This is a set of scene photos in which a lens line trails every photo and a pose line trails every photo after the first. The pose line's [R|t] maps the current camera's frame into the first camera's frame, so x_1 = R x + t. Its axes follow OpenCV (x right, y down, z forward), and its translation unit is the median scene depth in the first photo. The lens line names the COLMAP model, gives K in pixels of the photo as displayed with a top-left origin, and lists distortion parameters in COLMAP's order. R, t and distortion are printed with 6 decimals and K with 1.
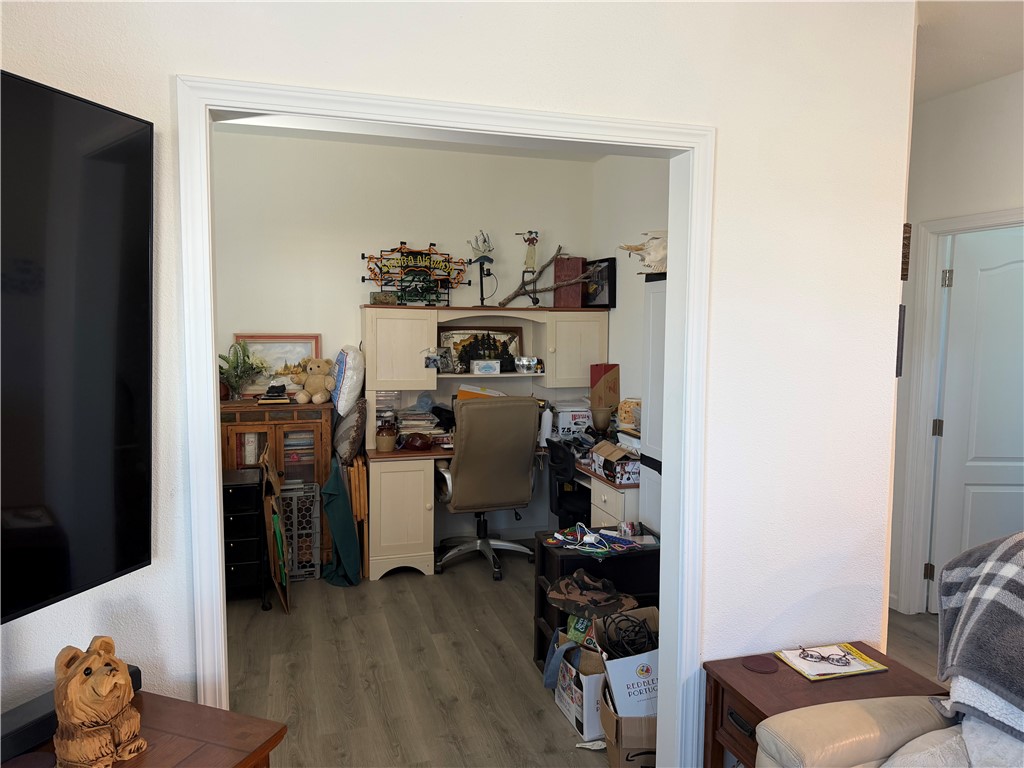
lens RADIAL K [[717.9, 0, 514.6], [0, 717.9, 382.4], [0, 0, 1]] dist [0.051474, -0.064250]
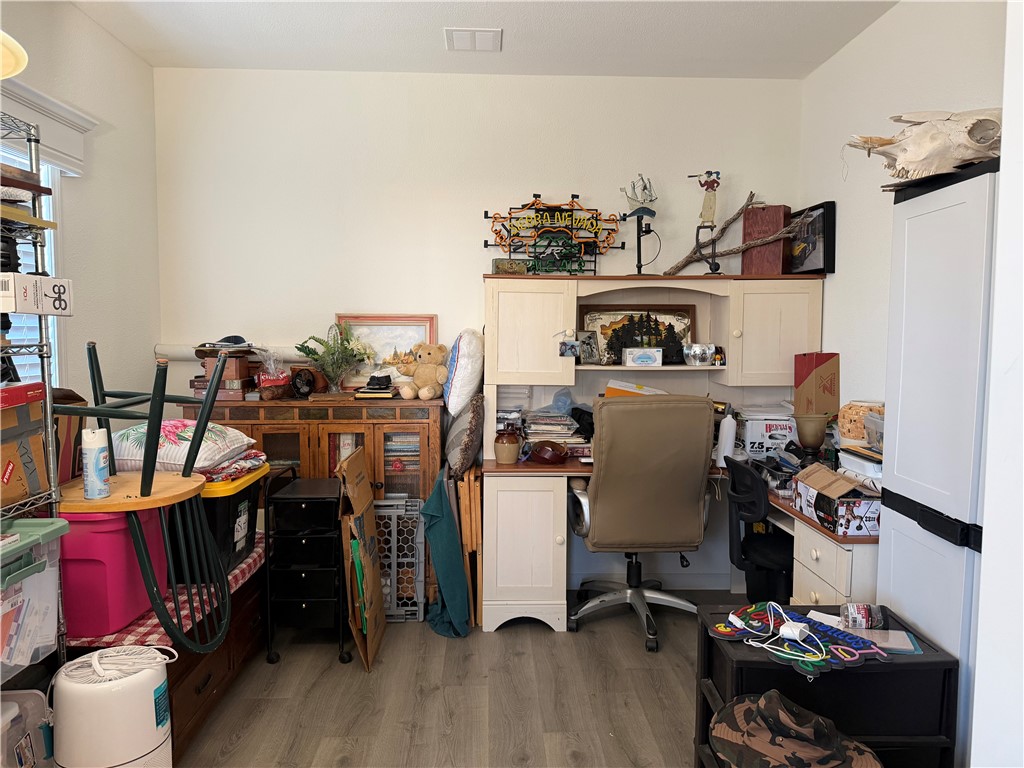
lens RADIAL K [[717.9, 0, 505.0], [0, 717.9, 379.1], [0, 0, 1]] dist [0.051474, -0.064250]
pose [[0.962356, 0.013444, -0.271459, 0.026848], [-0.018752, 0.999680, -0.016971, 0.018520], [0.271144, 0.021422, 0.962300, 0.258648]]
